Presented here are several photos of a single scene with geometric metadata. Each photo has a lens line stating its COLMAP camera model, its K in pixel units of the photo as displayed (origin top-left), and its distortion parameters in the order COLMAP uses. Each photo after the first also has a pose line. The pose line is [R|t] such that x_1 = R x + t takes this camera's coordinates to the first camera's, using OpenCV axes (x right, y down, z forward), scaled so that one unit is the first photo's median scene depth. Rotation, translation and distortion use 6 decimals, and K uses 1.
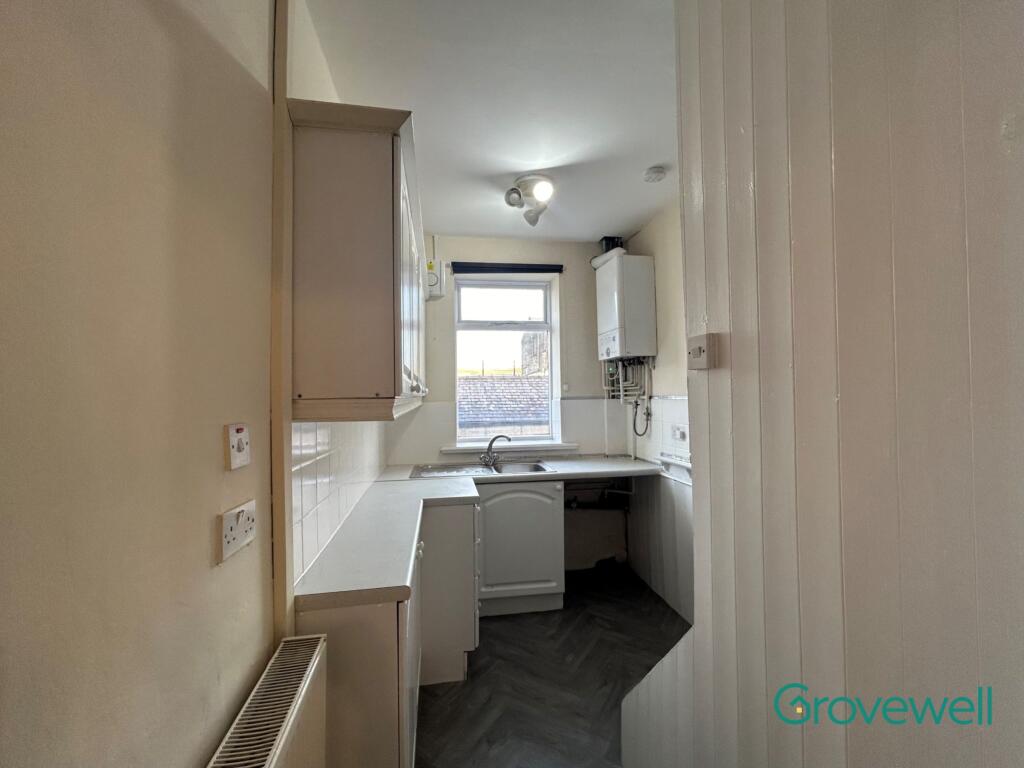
lens RADIAL K [[418.9, 0, 503.0], [0, 418.9, 387.2], [0, 0, 1]] dist [-0.002471, 0.000342]
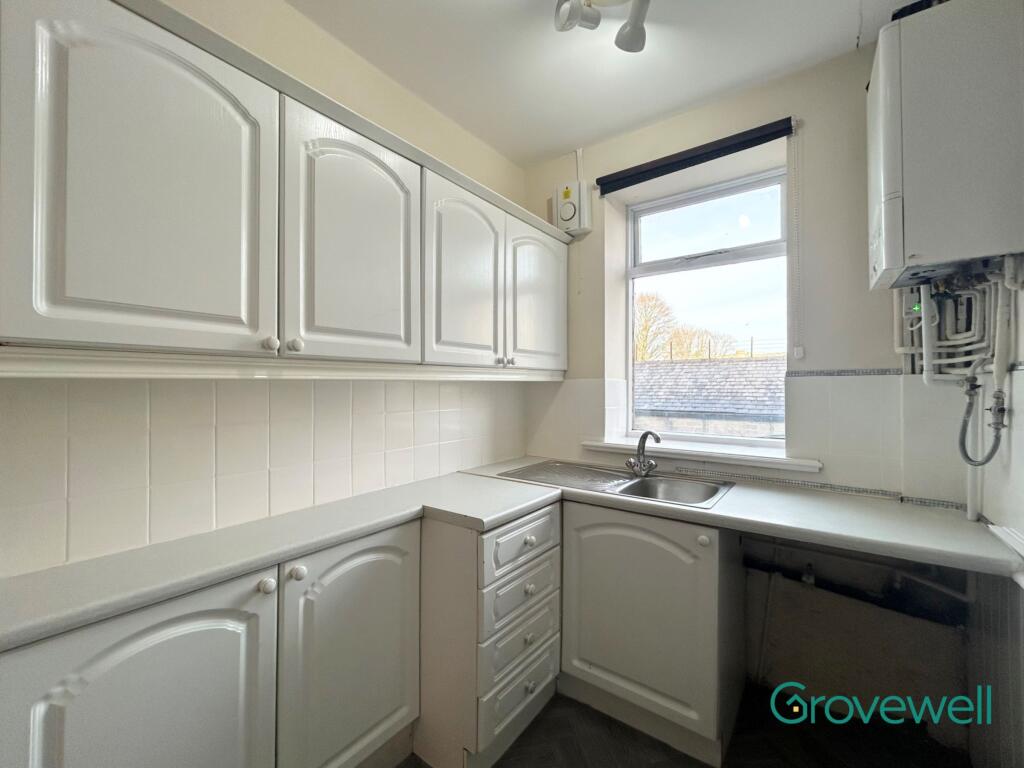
lens RADIAL K [[418.9, 0, 520.3], [0, 418.9, 385.6], [0, 0, 1]] dist [-0.002471, 0.000342]
pose [[0.717216, 0.016304, -0.696660, 0.285552], [0.000355, 0.999718, 0.023762, 0.031279], [0.696850, -0.017289, 0.717008, 0.407289]]
